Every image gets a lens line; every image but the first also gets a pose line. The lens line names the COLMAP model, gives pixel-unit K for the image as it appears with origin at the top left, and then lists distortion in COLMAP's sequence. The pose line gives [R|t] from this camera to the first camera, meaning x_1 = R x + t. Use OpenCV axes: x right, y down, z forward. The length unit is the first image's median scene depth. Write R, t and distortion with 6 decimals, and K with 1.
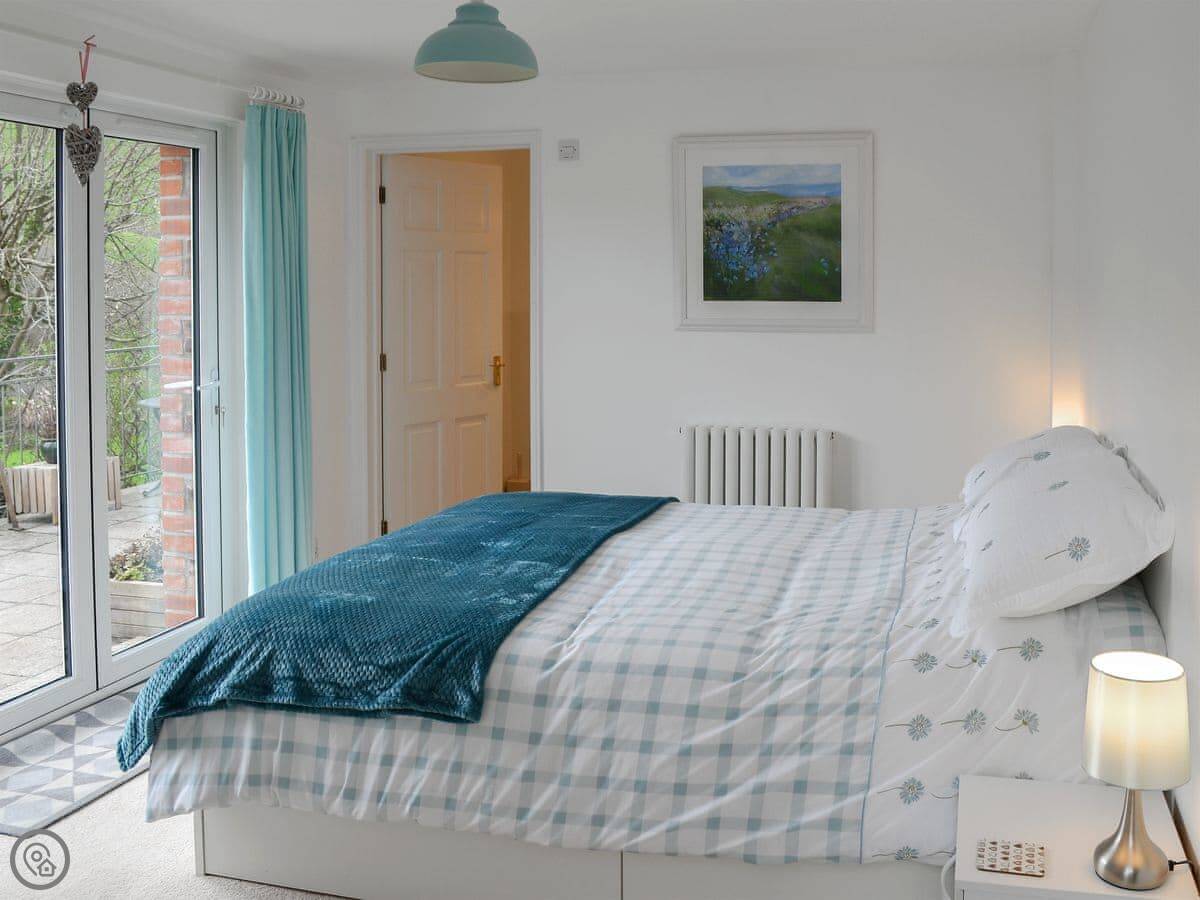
lens RADIAL K [[1233.3, 0, 600.0], [0, 1233.3, 450.0], [0, 0, 1]] dist [-0.060064, -0.000725]
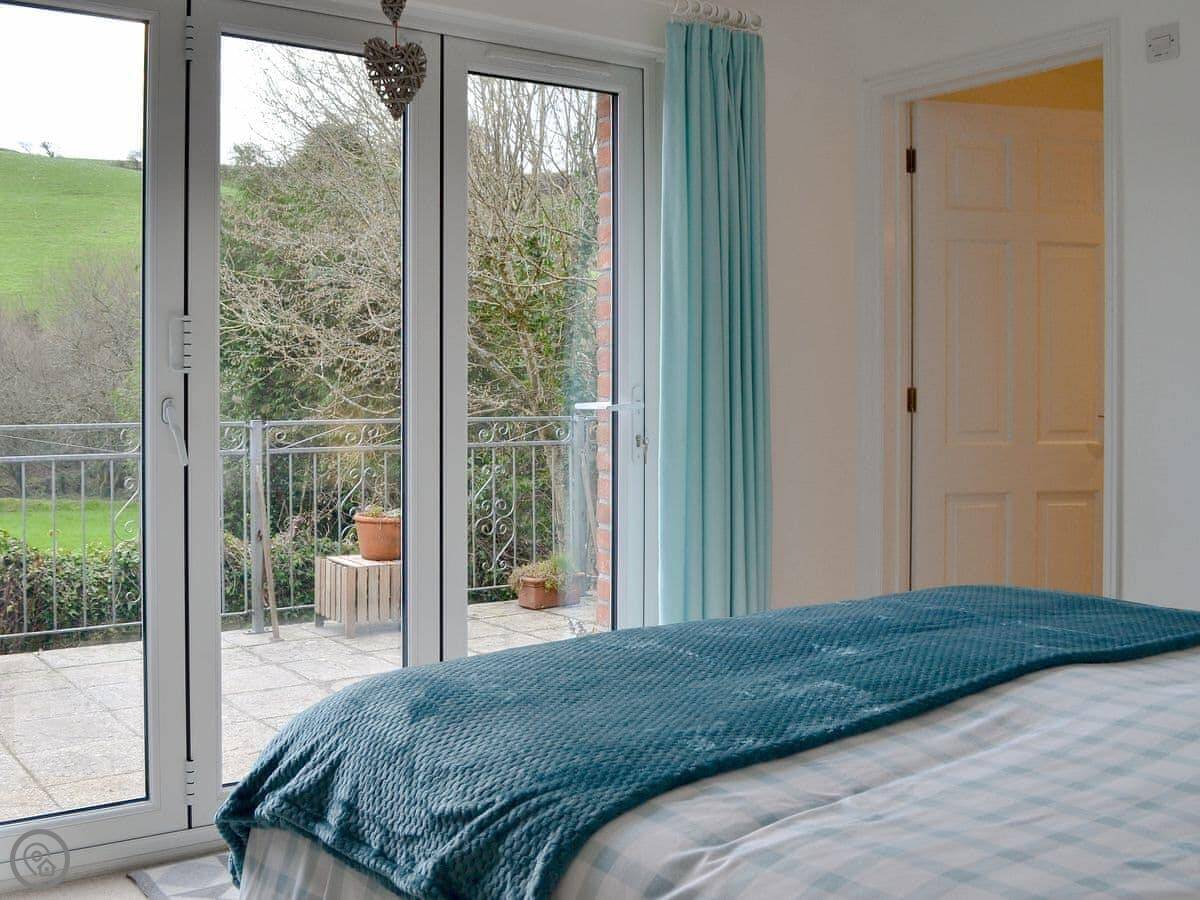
lens RADIAL K [[1233.3, 0, 600.0], [0, 1233.3, 450.0], [0, 0, 1]] dist [-0.060064, -0.000725]
pose [[0.780691, 0.034681, -0.623954, 0.151848], [-0.101878, 0.992164, -0.072322, 0.032359], [0.616557, 0.120029, 0.778107, 0.420687]]
